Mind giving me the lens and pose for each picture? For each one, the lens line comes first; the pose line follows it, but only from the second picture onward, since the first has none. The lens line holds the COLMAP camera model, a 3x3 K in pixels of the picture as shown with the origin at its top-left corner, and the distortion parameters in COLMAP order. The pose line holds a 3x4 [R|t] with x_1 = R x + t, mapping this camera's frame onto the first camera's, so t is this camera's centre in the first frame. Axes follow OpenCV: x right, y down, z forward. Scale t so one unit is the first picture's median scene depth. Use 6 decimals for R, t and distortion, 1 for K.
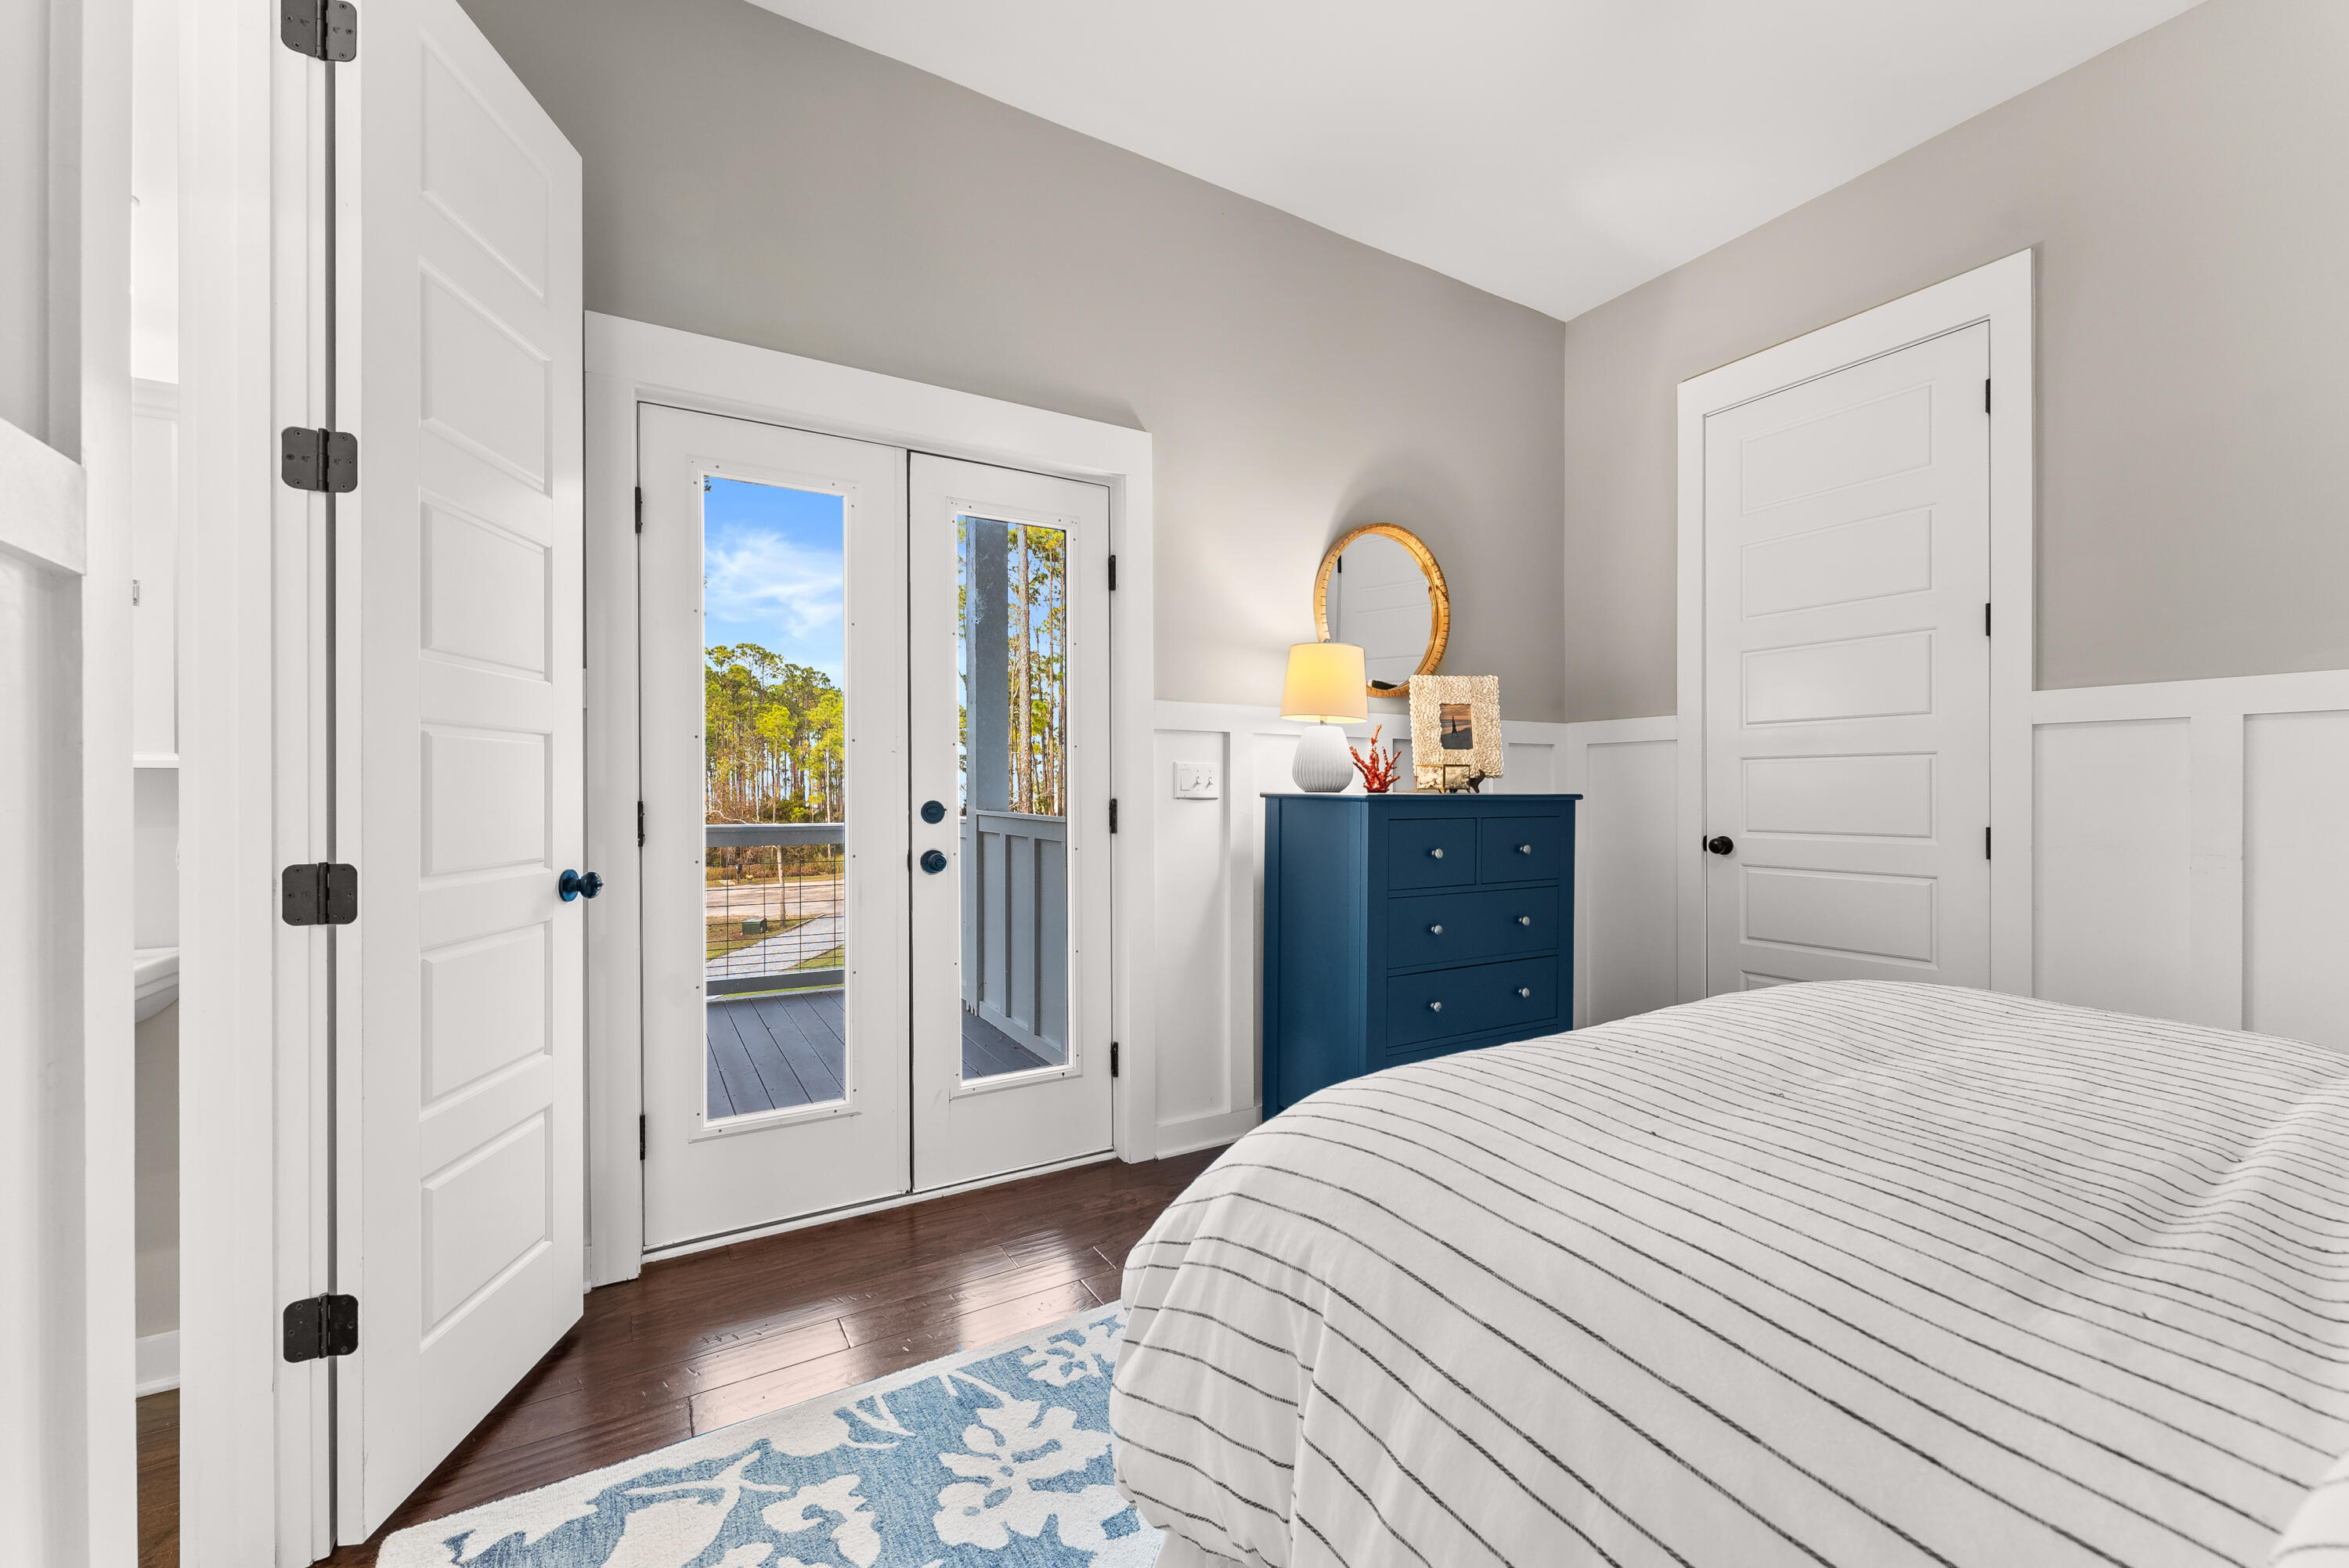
lens RADIAL K [[936.6, 0, 1186.1], [0, 936.6, 784.2], [0, 0, 1]] dist [0.000126, -0.000359]
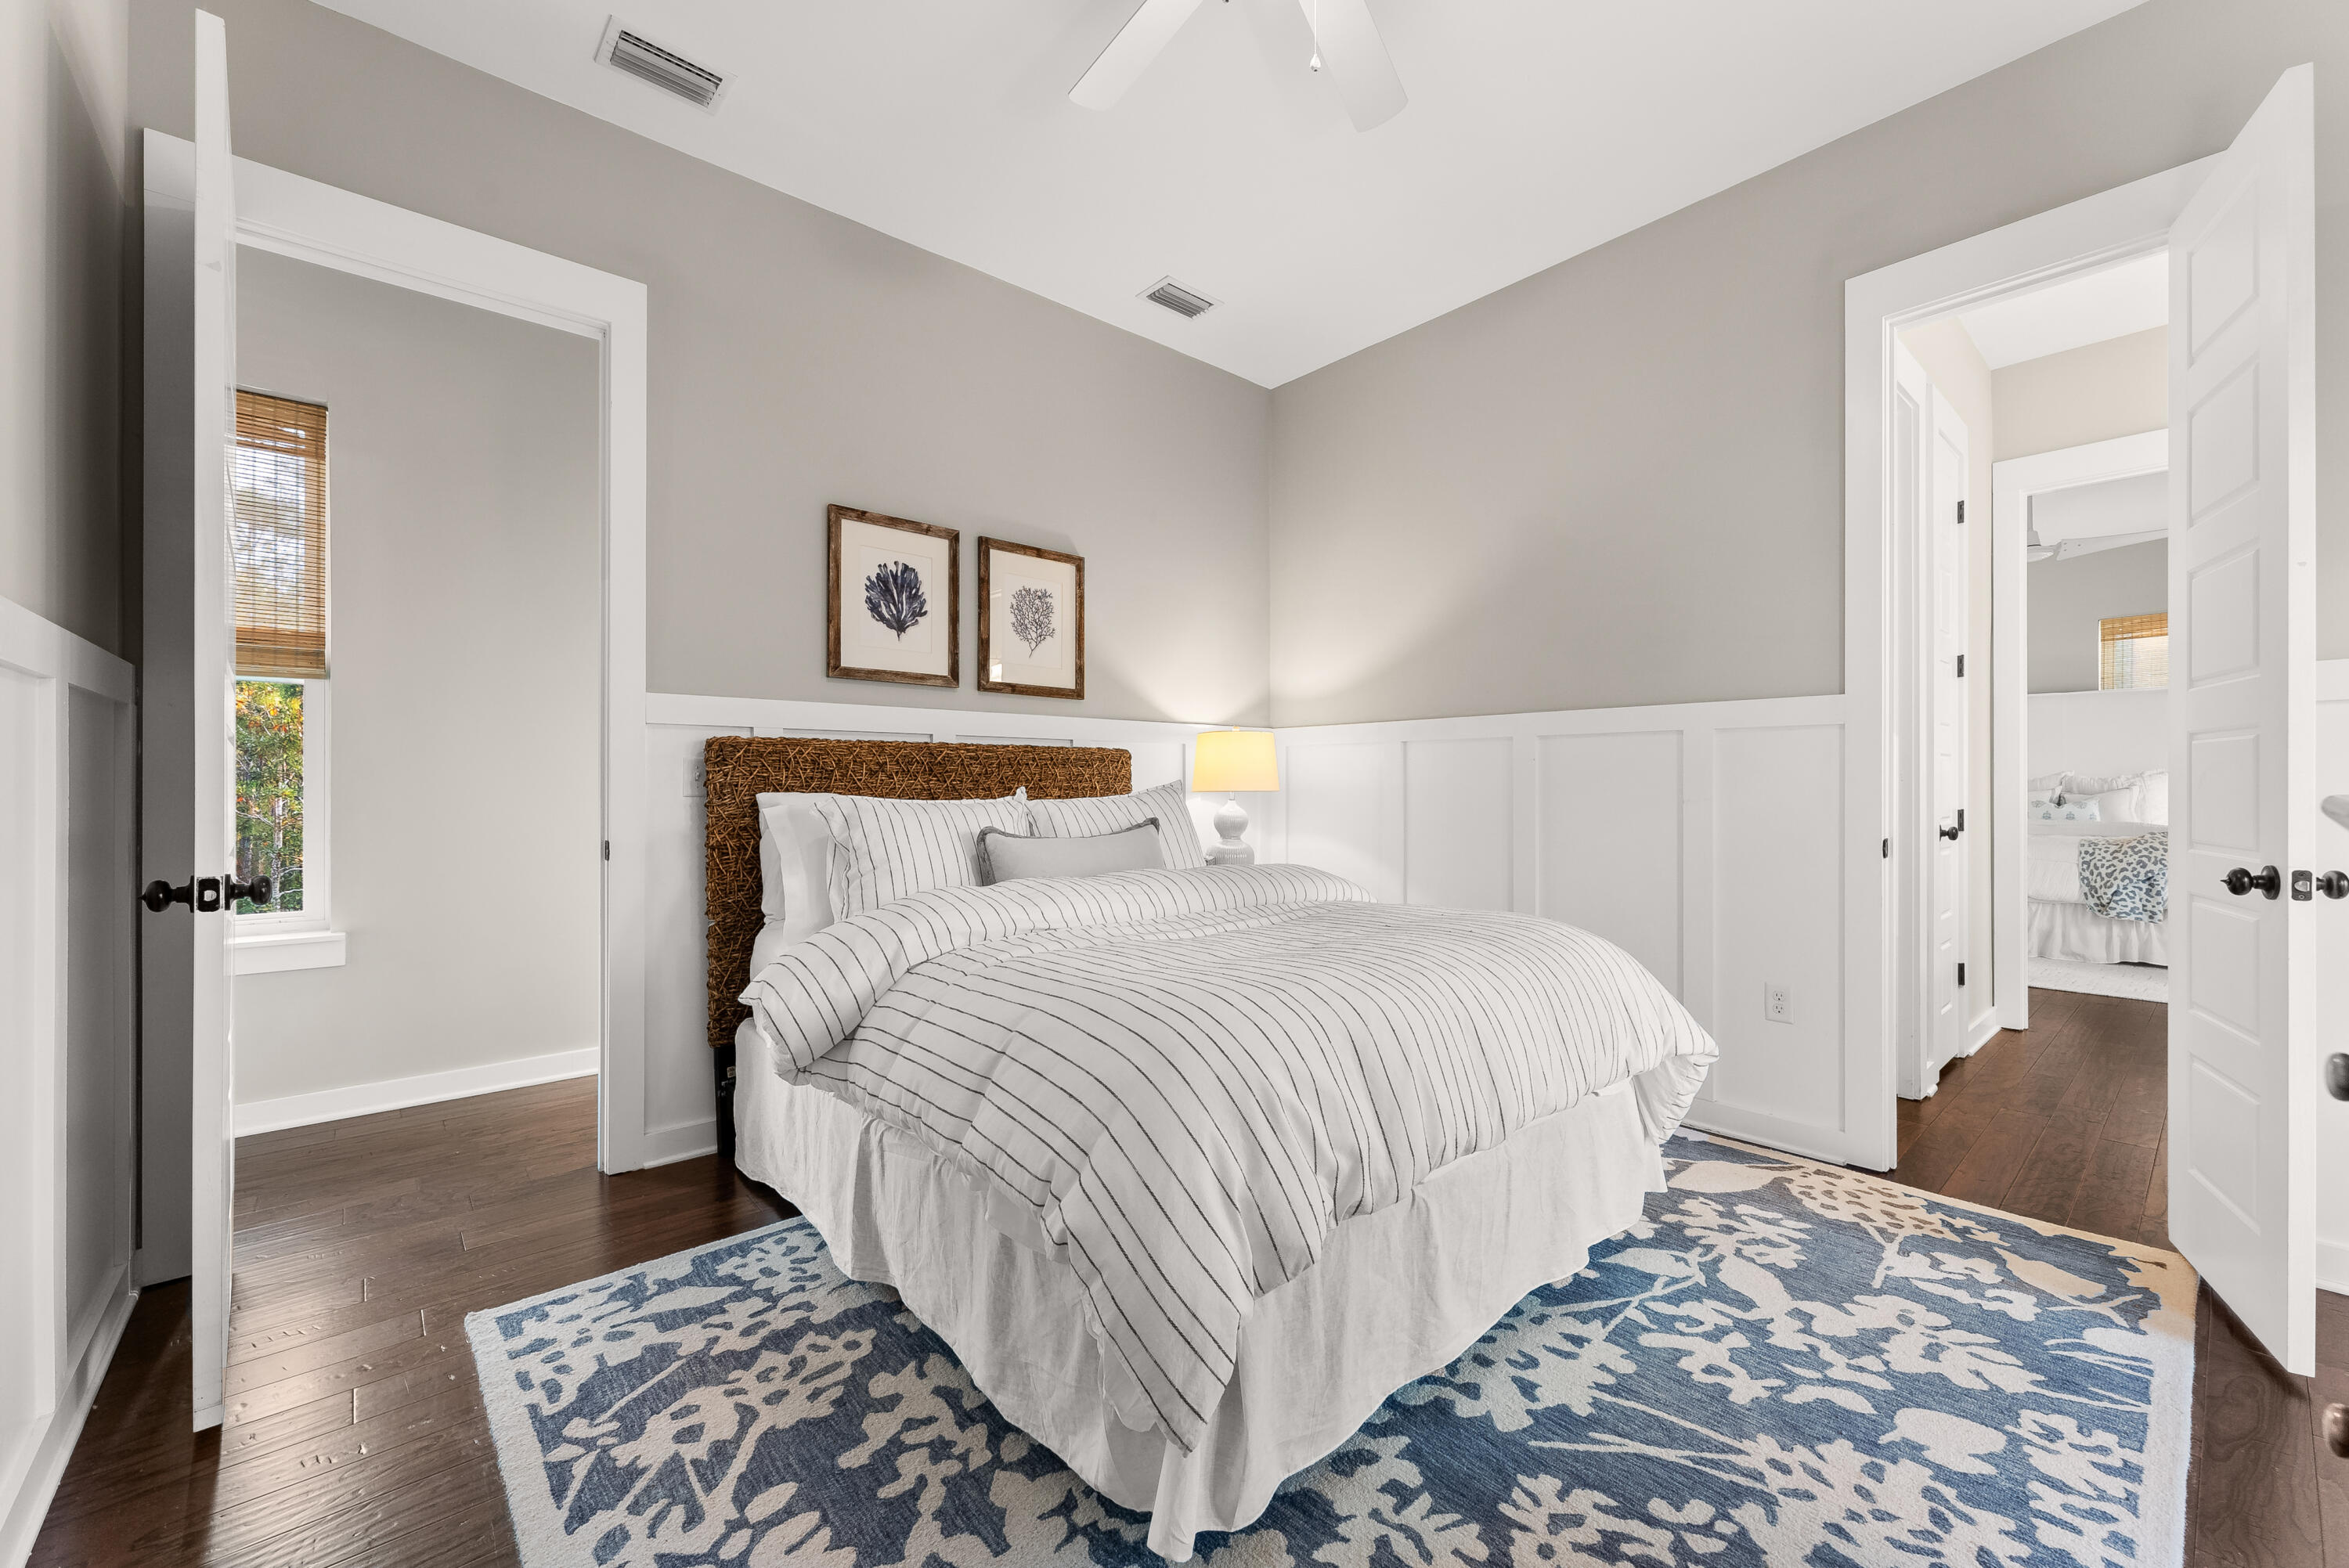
lens RADIAL K [[936.6, 0, 1178.4], [0, 936.6, 783.2], [0, 0, 1]] dist [0.000126, -0.000359]
pose [[-0.983085, 0.001840, -0.183141, 0.964338], [0.002284, 0.999995, -0.002216, 0.008792], [0.183136, -0.002597, -0.983084, 1.954772]]
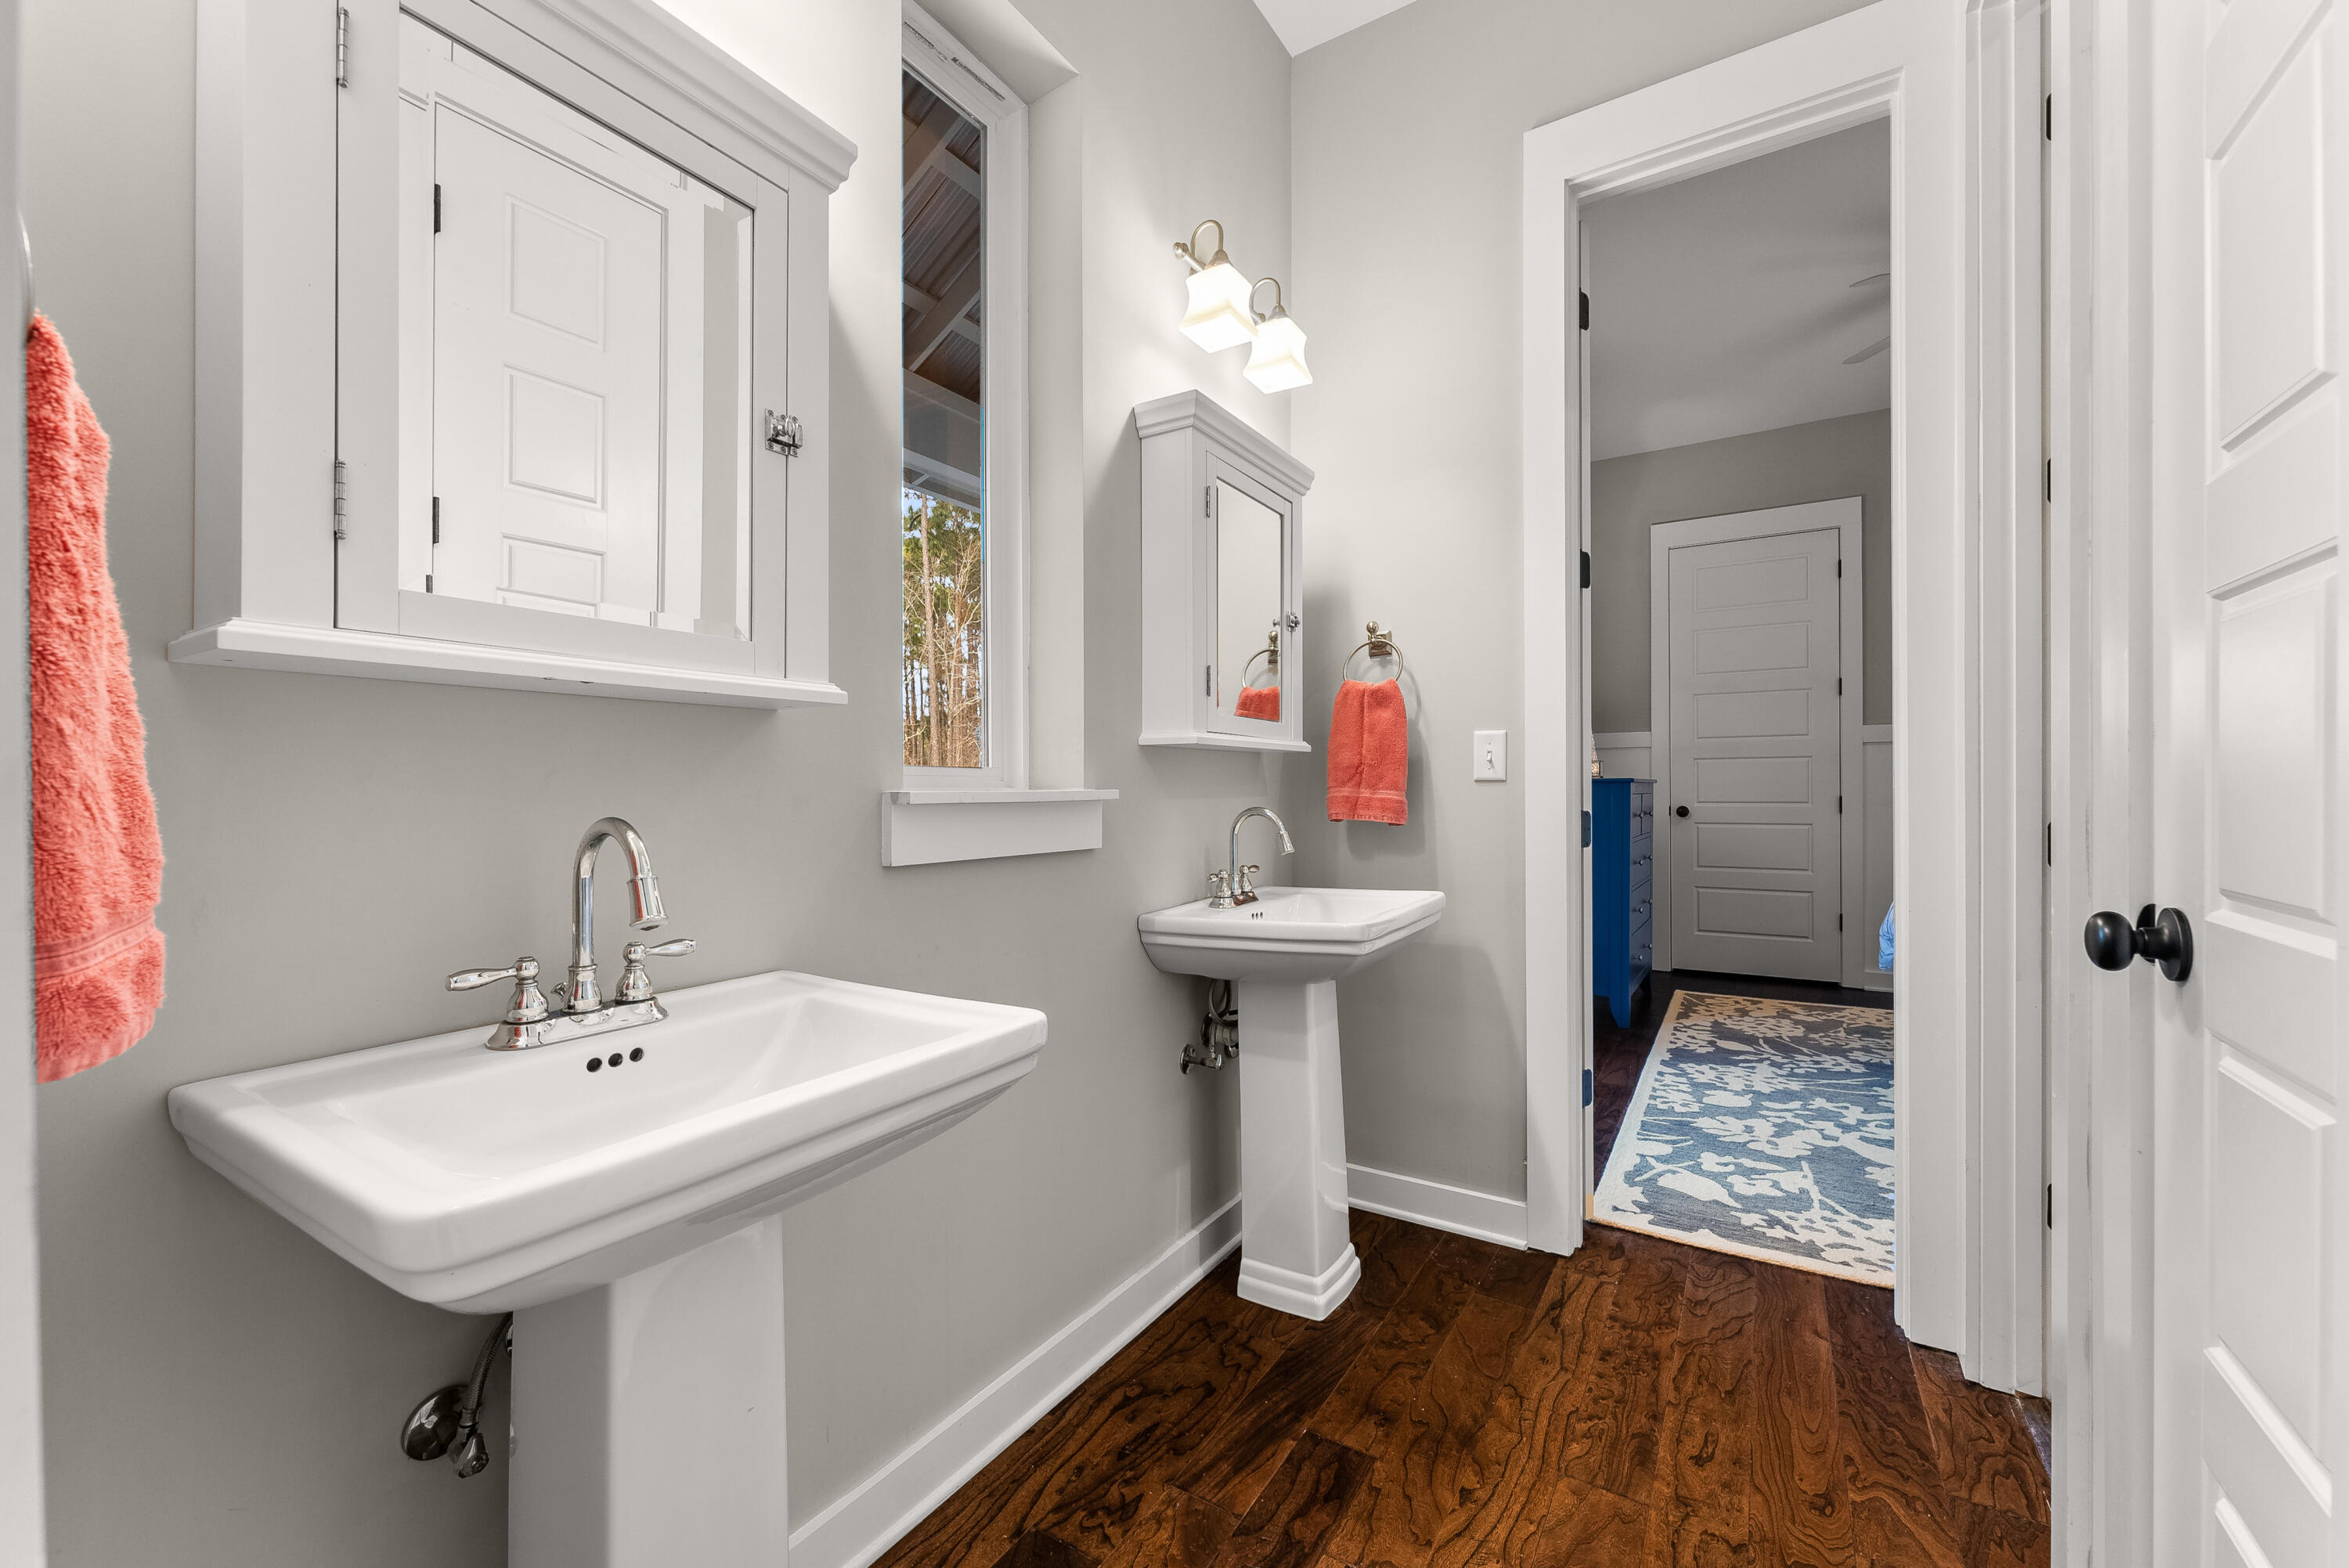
lens RADIAL K [[936.6, 0, 1172.7], [0, 936.6, 786.3], [0, 0, 1]] dist [0.000126, -0.000359]
pose [[0.892954, -0.003804, 0.450132, -1.984045], [0.003160, 0.999993, 0.002181, 0.028858], [-0.450137, -0.000525, 0.892959, -0.136105]]
